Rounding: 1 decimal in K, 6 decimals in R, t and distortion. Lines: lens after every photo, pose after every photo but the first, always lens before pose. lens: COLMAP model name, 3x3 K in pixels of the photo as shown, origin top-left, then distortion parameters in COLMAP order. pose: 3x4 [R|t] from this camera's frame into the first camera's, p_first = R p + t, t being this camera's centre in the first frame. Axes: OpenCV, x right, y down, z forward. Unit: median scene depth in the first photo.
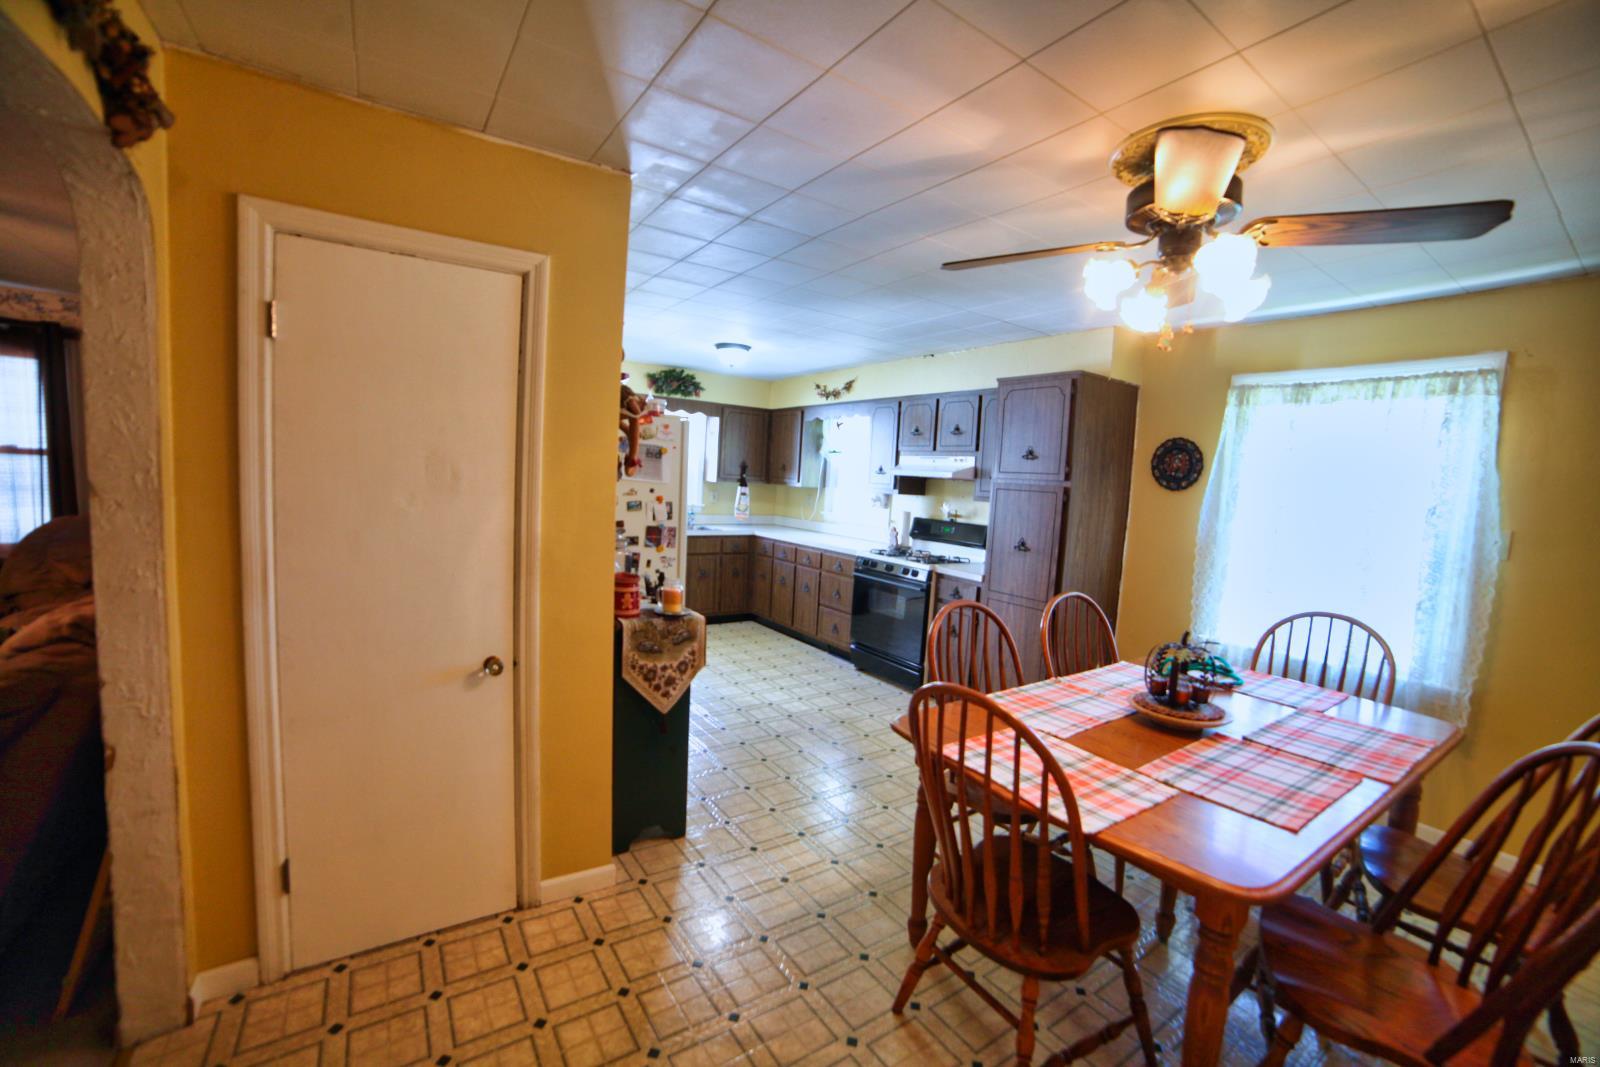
lens RADIAL K [[652.7, 0, 795.9], [0, 652.7, 531.1], [0, 0, 1]] dist [-0.103674, 0.036491]
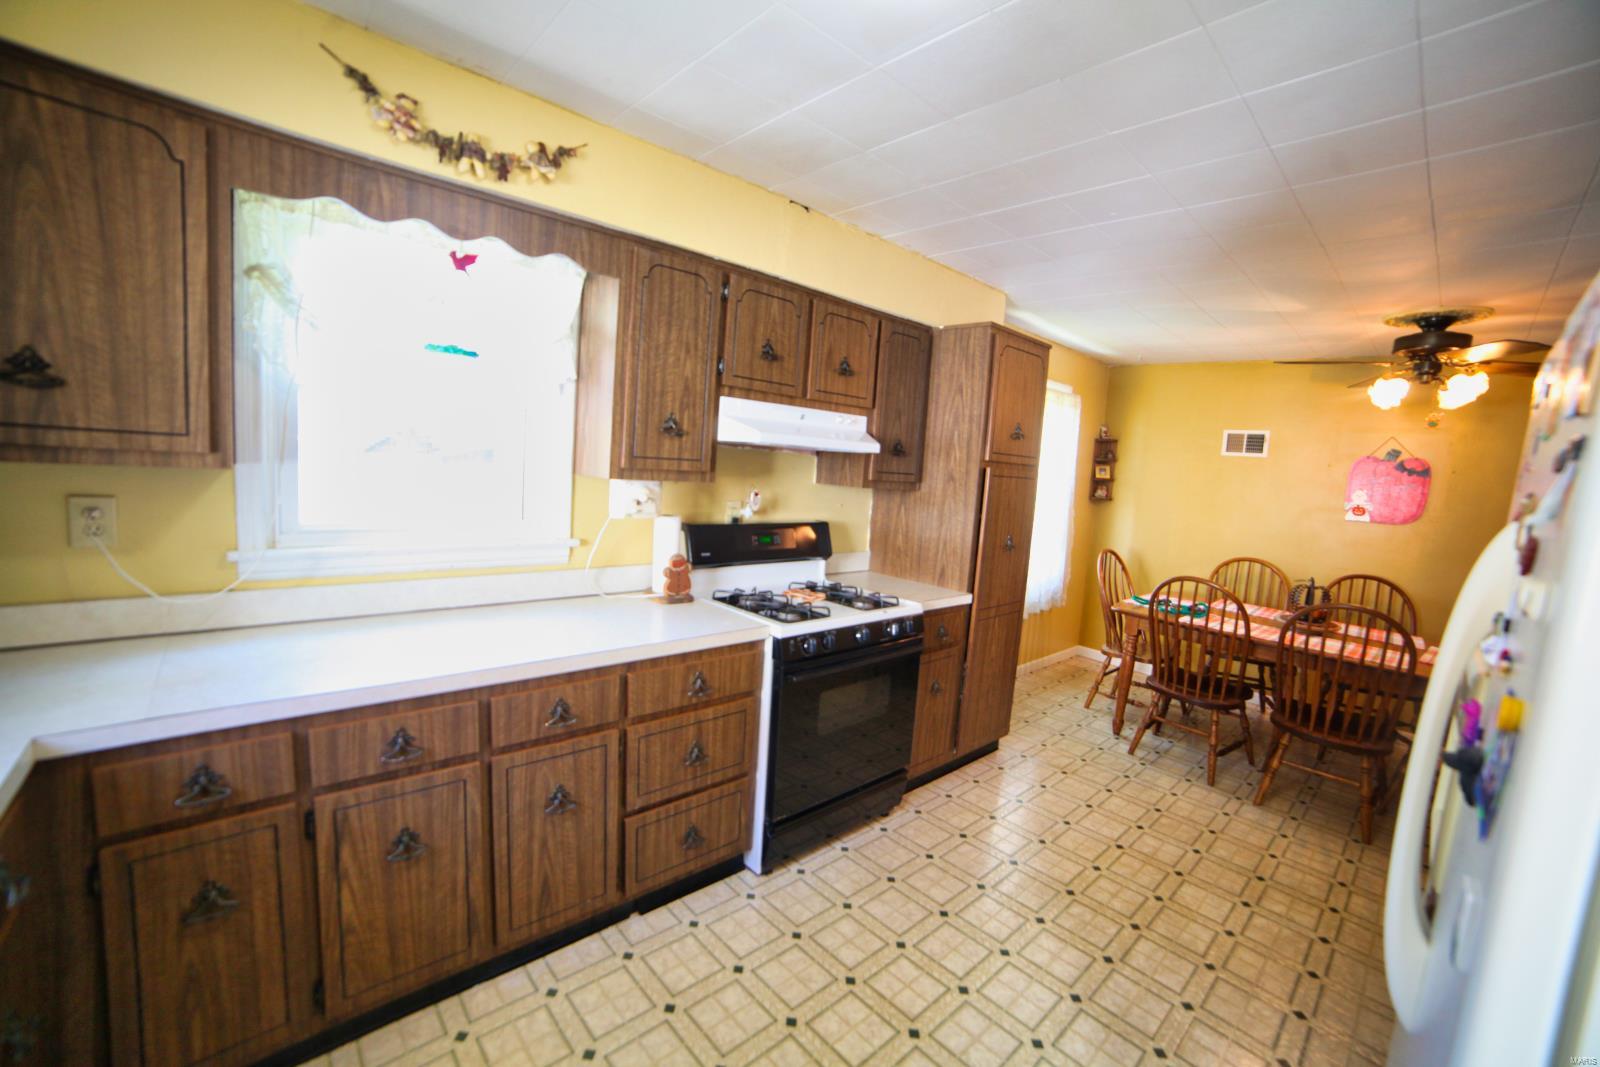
lens RADIAL K [[652.7, 0, 795.9], [0, 652.7, 531.1], [0, 0, 1]] dist [-0.103674, 0.036491]
pose [[-0.144265, -0.171920, 0.974490, -0.341857], [0.008685, 0.984534, 0.174977, -0.116240], [-0.989501, 0.033706, -0.140541, 1.153611]]
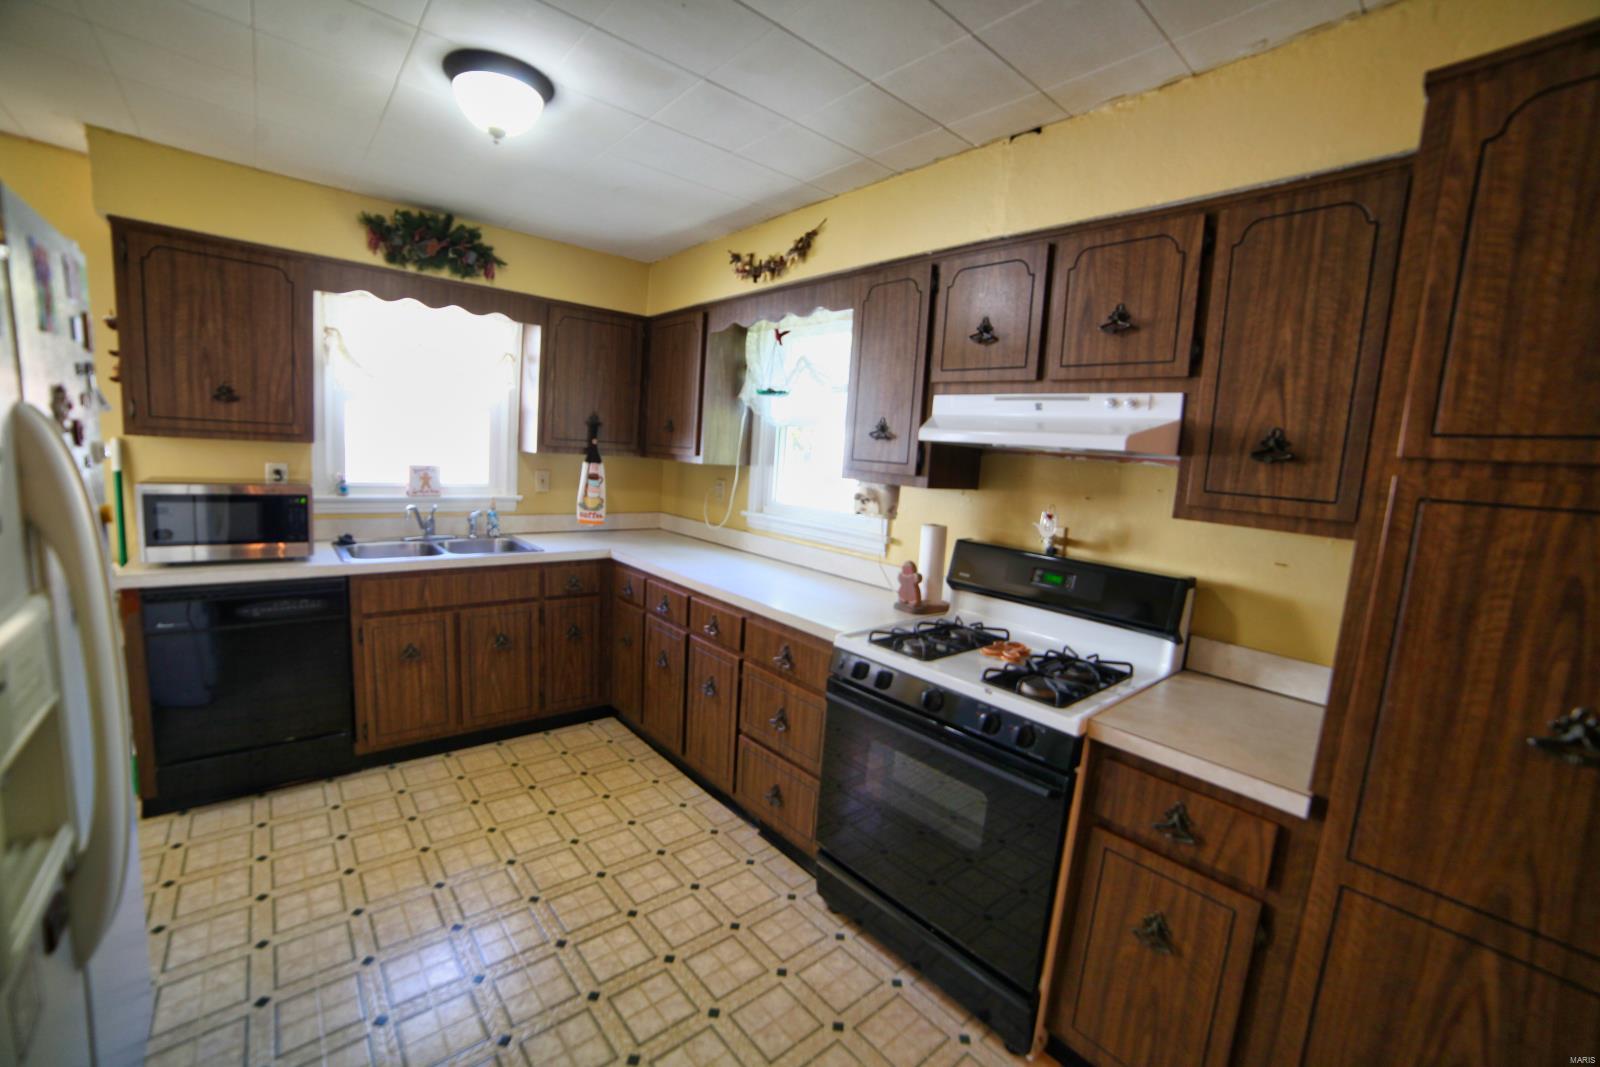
lens RADIAL K [[652.7, 0, 795.9], [0, 652.7, 531.1], [0, 0, 1]] dist [-0.103674, 0.036491]
pose [[0.992584, -0.003861, 0.121501, 0.025392], [-0.001836, 0.998905, 0.046744, -0.055294], [-0.121549, -0.046621, 0.991490, 0.679102]]
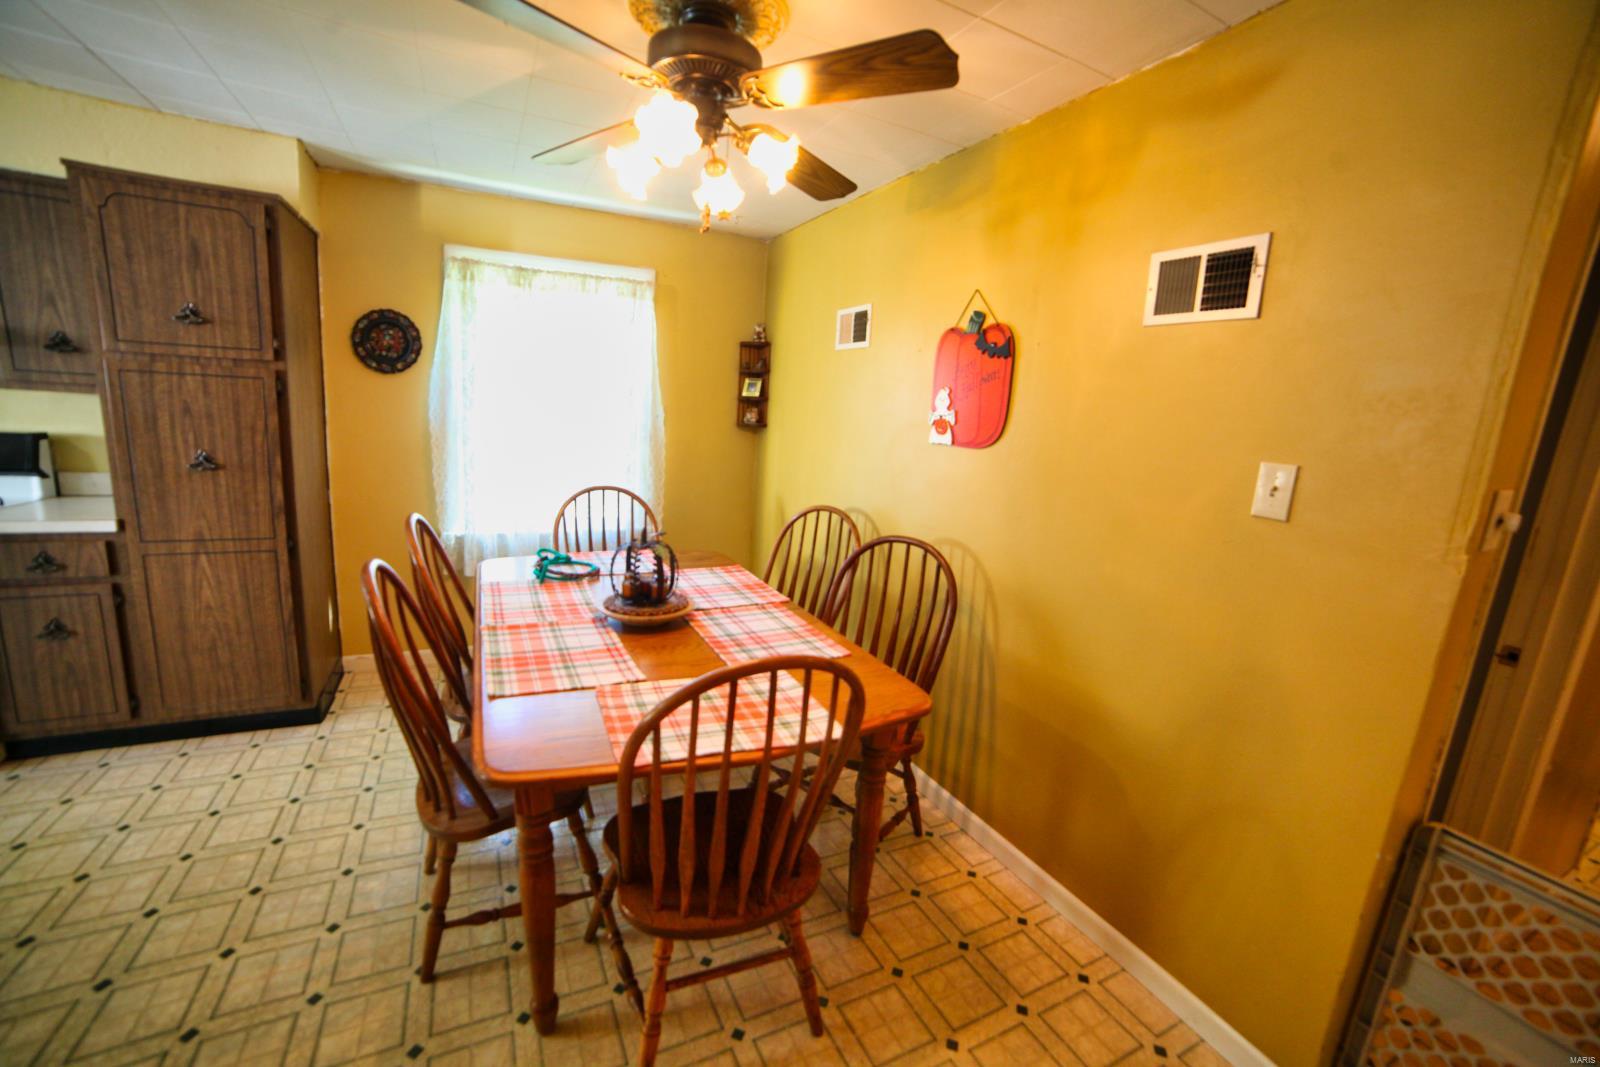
lens RADIAL K [[652.7, 0, 795.9], [0, 652.7, 531.1], [0, 0, 1]] dist [-0.103674, 0.036491]
pose [[0.135638, -0.227971, 0.964174, -0.144705], [0.028233, 0.973662, 0.226243, -0.026228], [-0.990356, -0.003465, 0.138502, 0.273691]]
